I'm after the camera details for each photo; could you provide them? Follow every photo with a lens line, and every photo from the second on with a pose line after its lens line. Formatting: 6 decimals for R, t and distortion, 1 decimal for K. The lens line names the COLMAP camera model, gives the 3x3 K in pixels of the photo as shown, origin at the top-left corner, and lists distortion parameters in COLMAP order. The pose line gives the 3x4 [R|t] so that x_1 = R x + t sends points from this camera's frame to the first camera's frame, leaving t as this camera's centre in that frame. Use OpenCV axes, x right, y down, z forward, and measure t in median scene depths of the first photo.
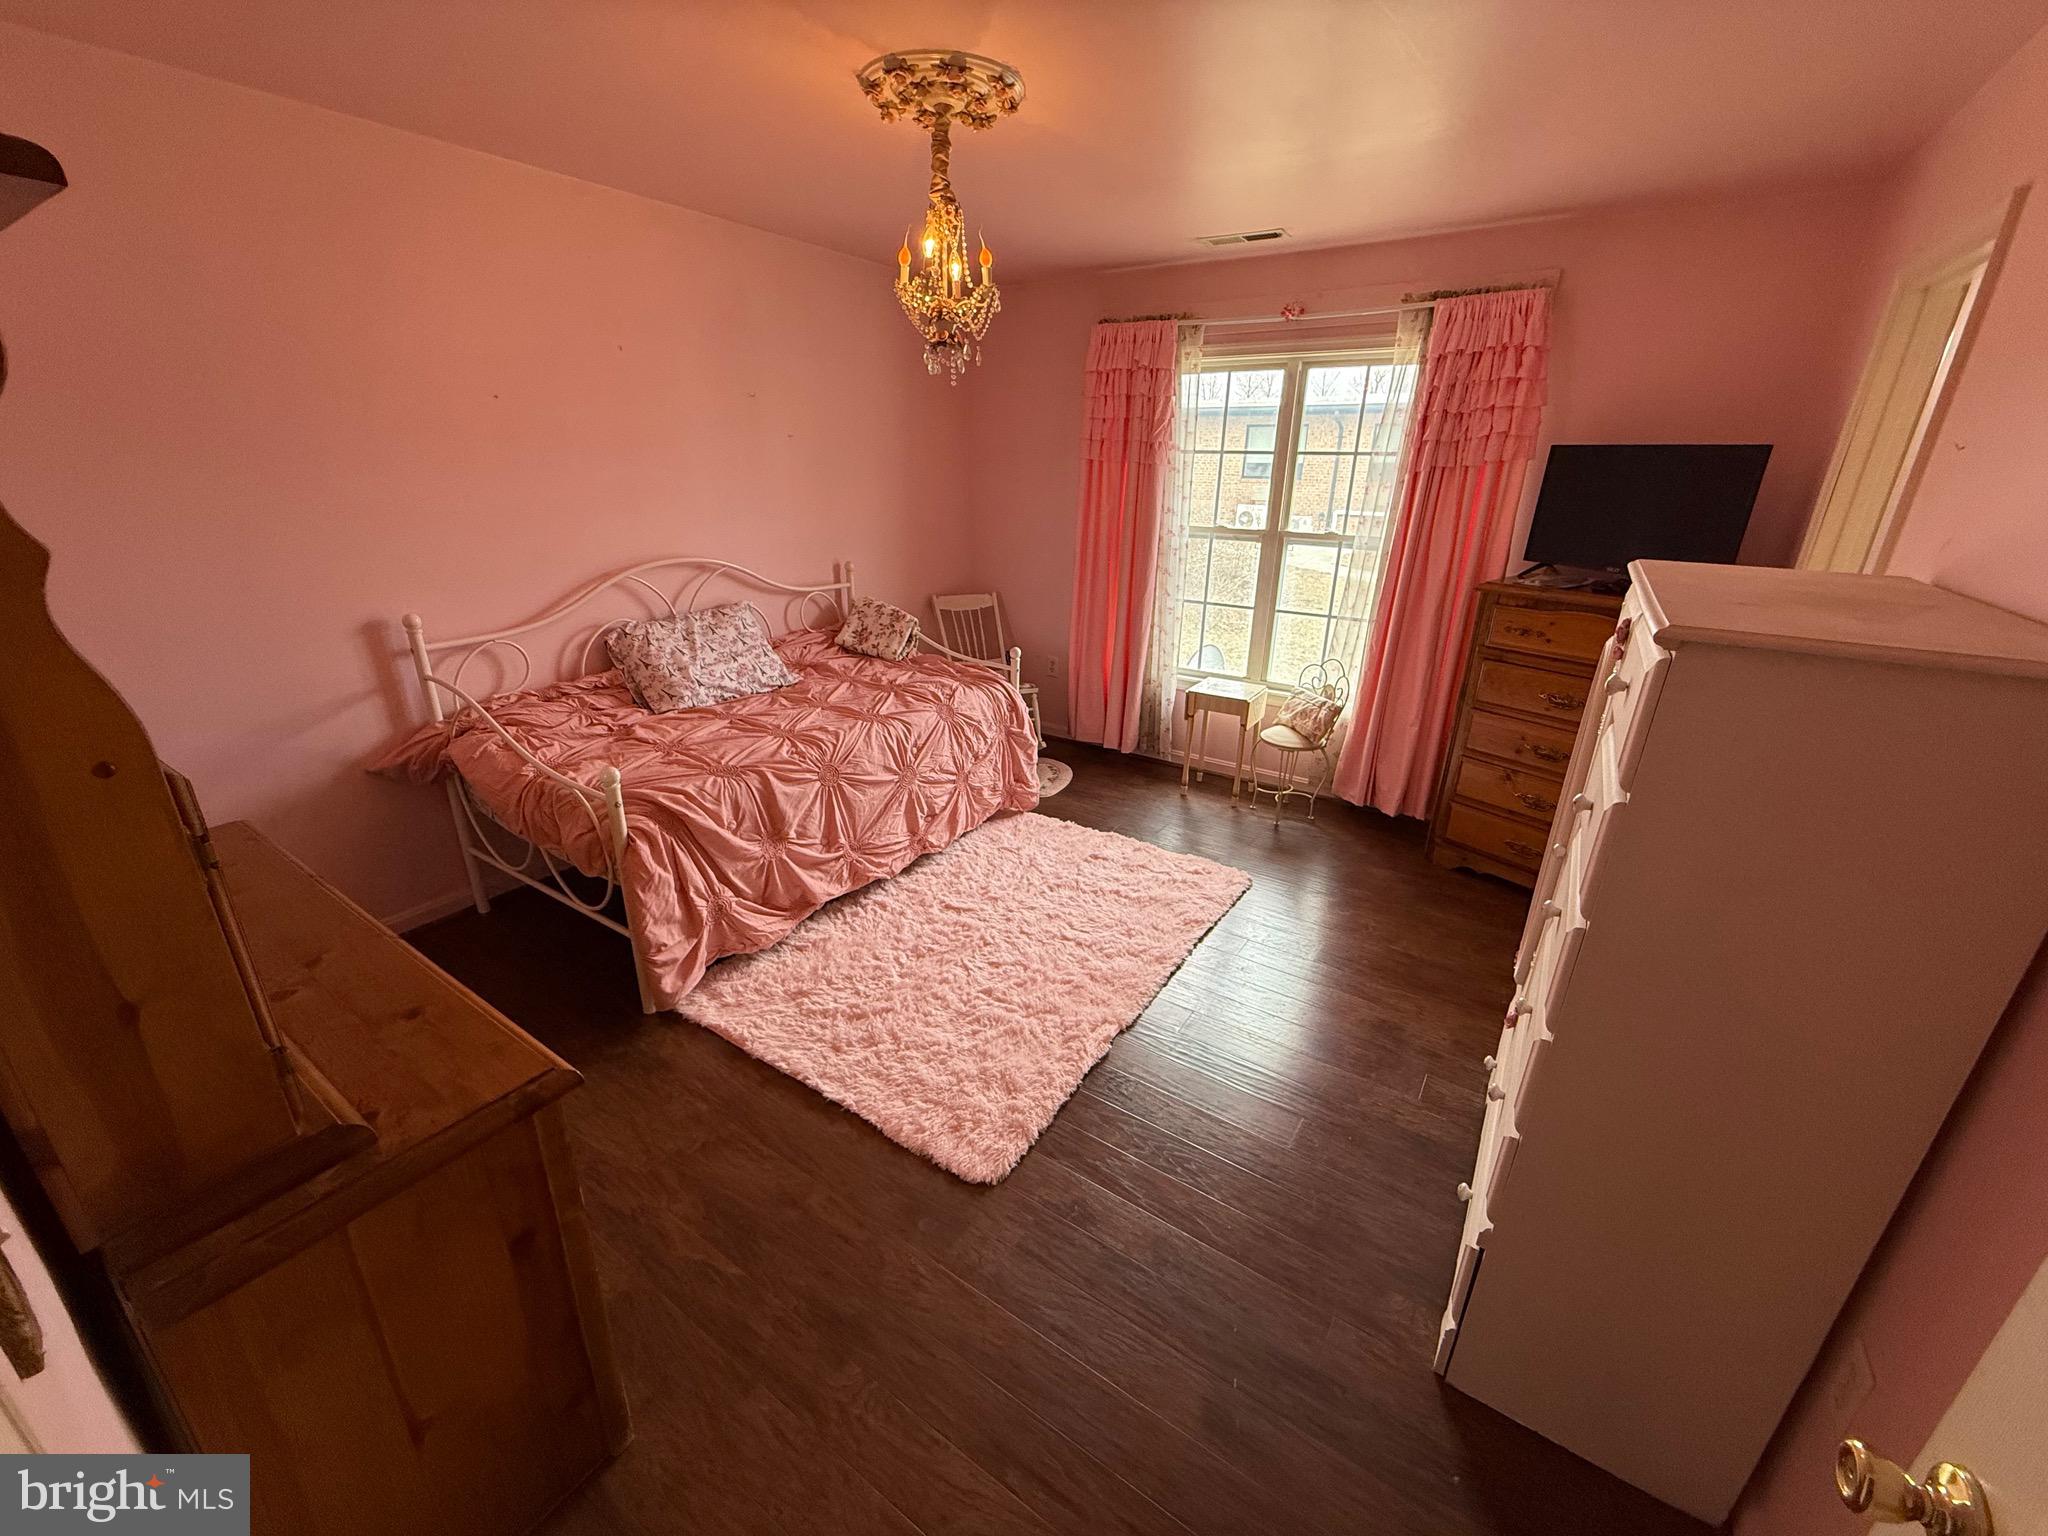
lens RADIAL K [[813.1, 0, 1017.1], [0, 813.1, 766.5], [0, 0, 1]] dist [-0.000607, 0.000184]
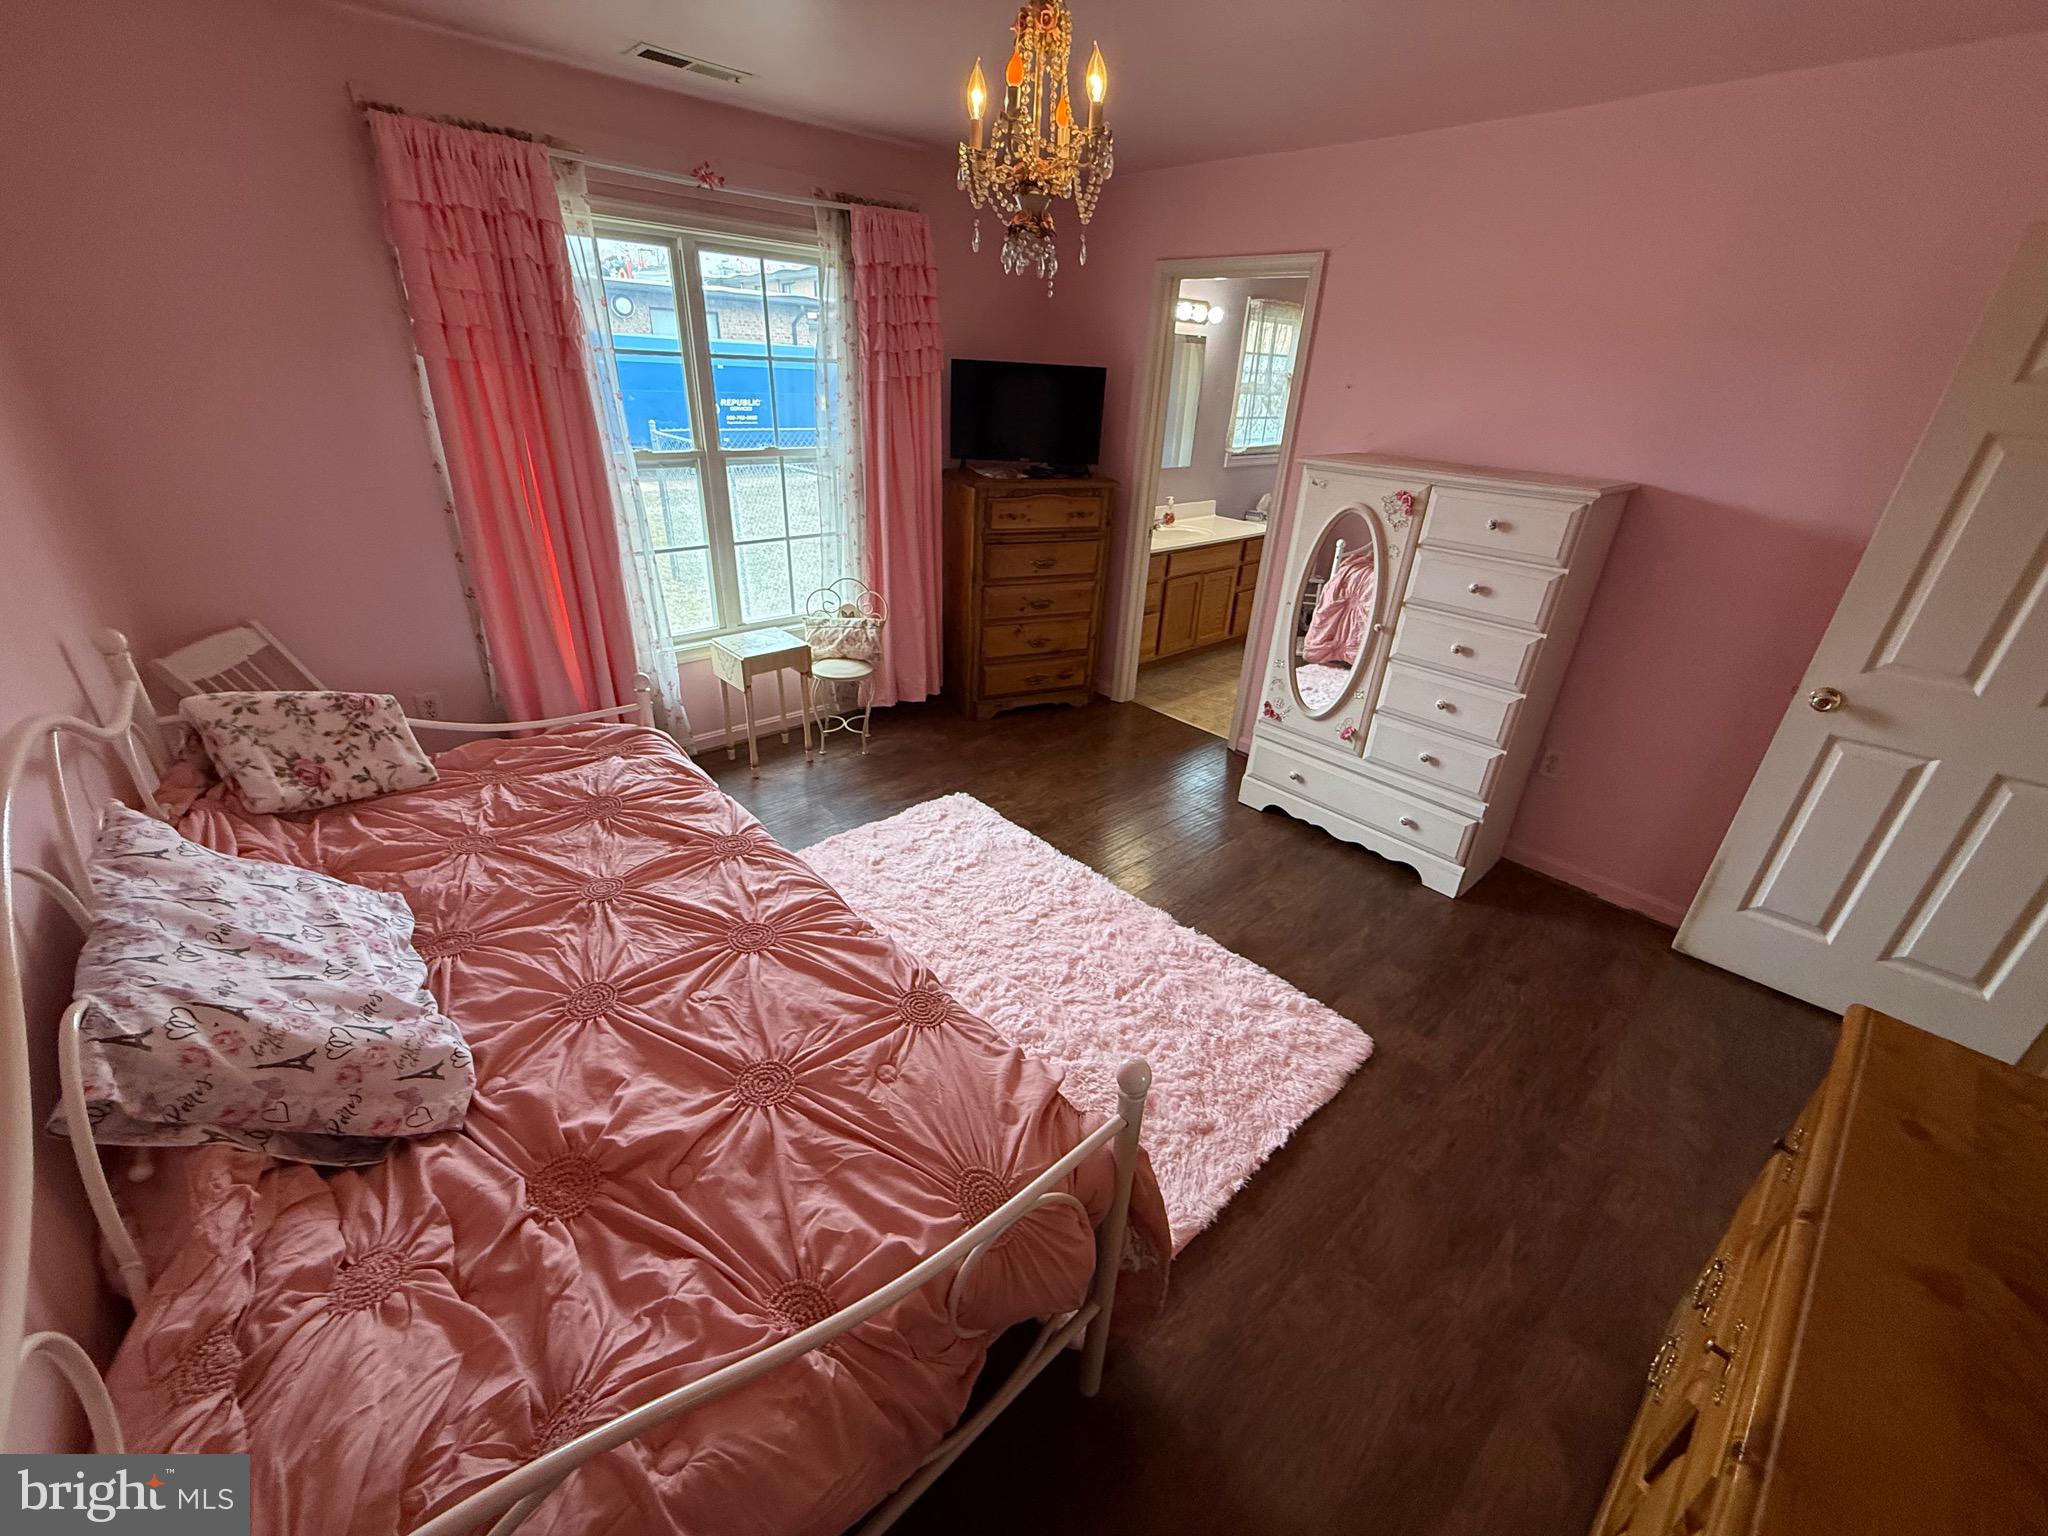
lens RADIAL K [[813.1, 0, 1017.1], [0, 813.1, 766.5], [0, 0, 1]] dist [-0.000607, 0.000184]
pose [[0.243025, -0.432747, 0.868141, -0.590968], [0.303987, 0.883866, 0.355489, -0.247507], [-0.921157, 0.177511, 0.346351, 0.571479]]
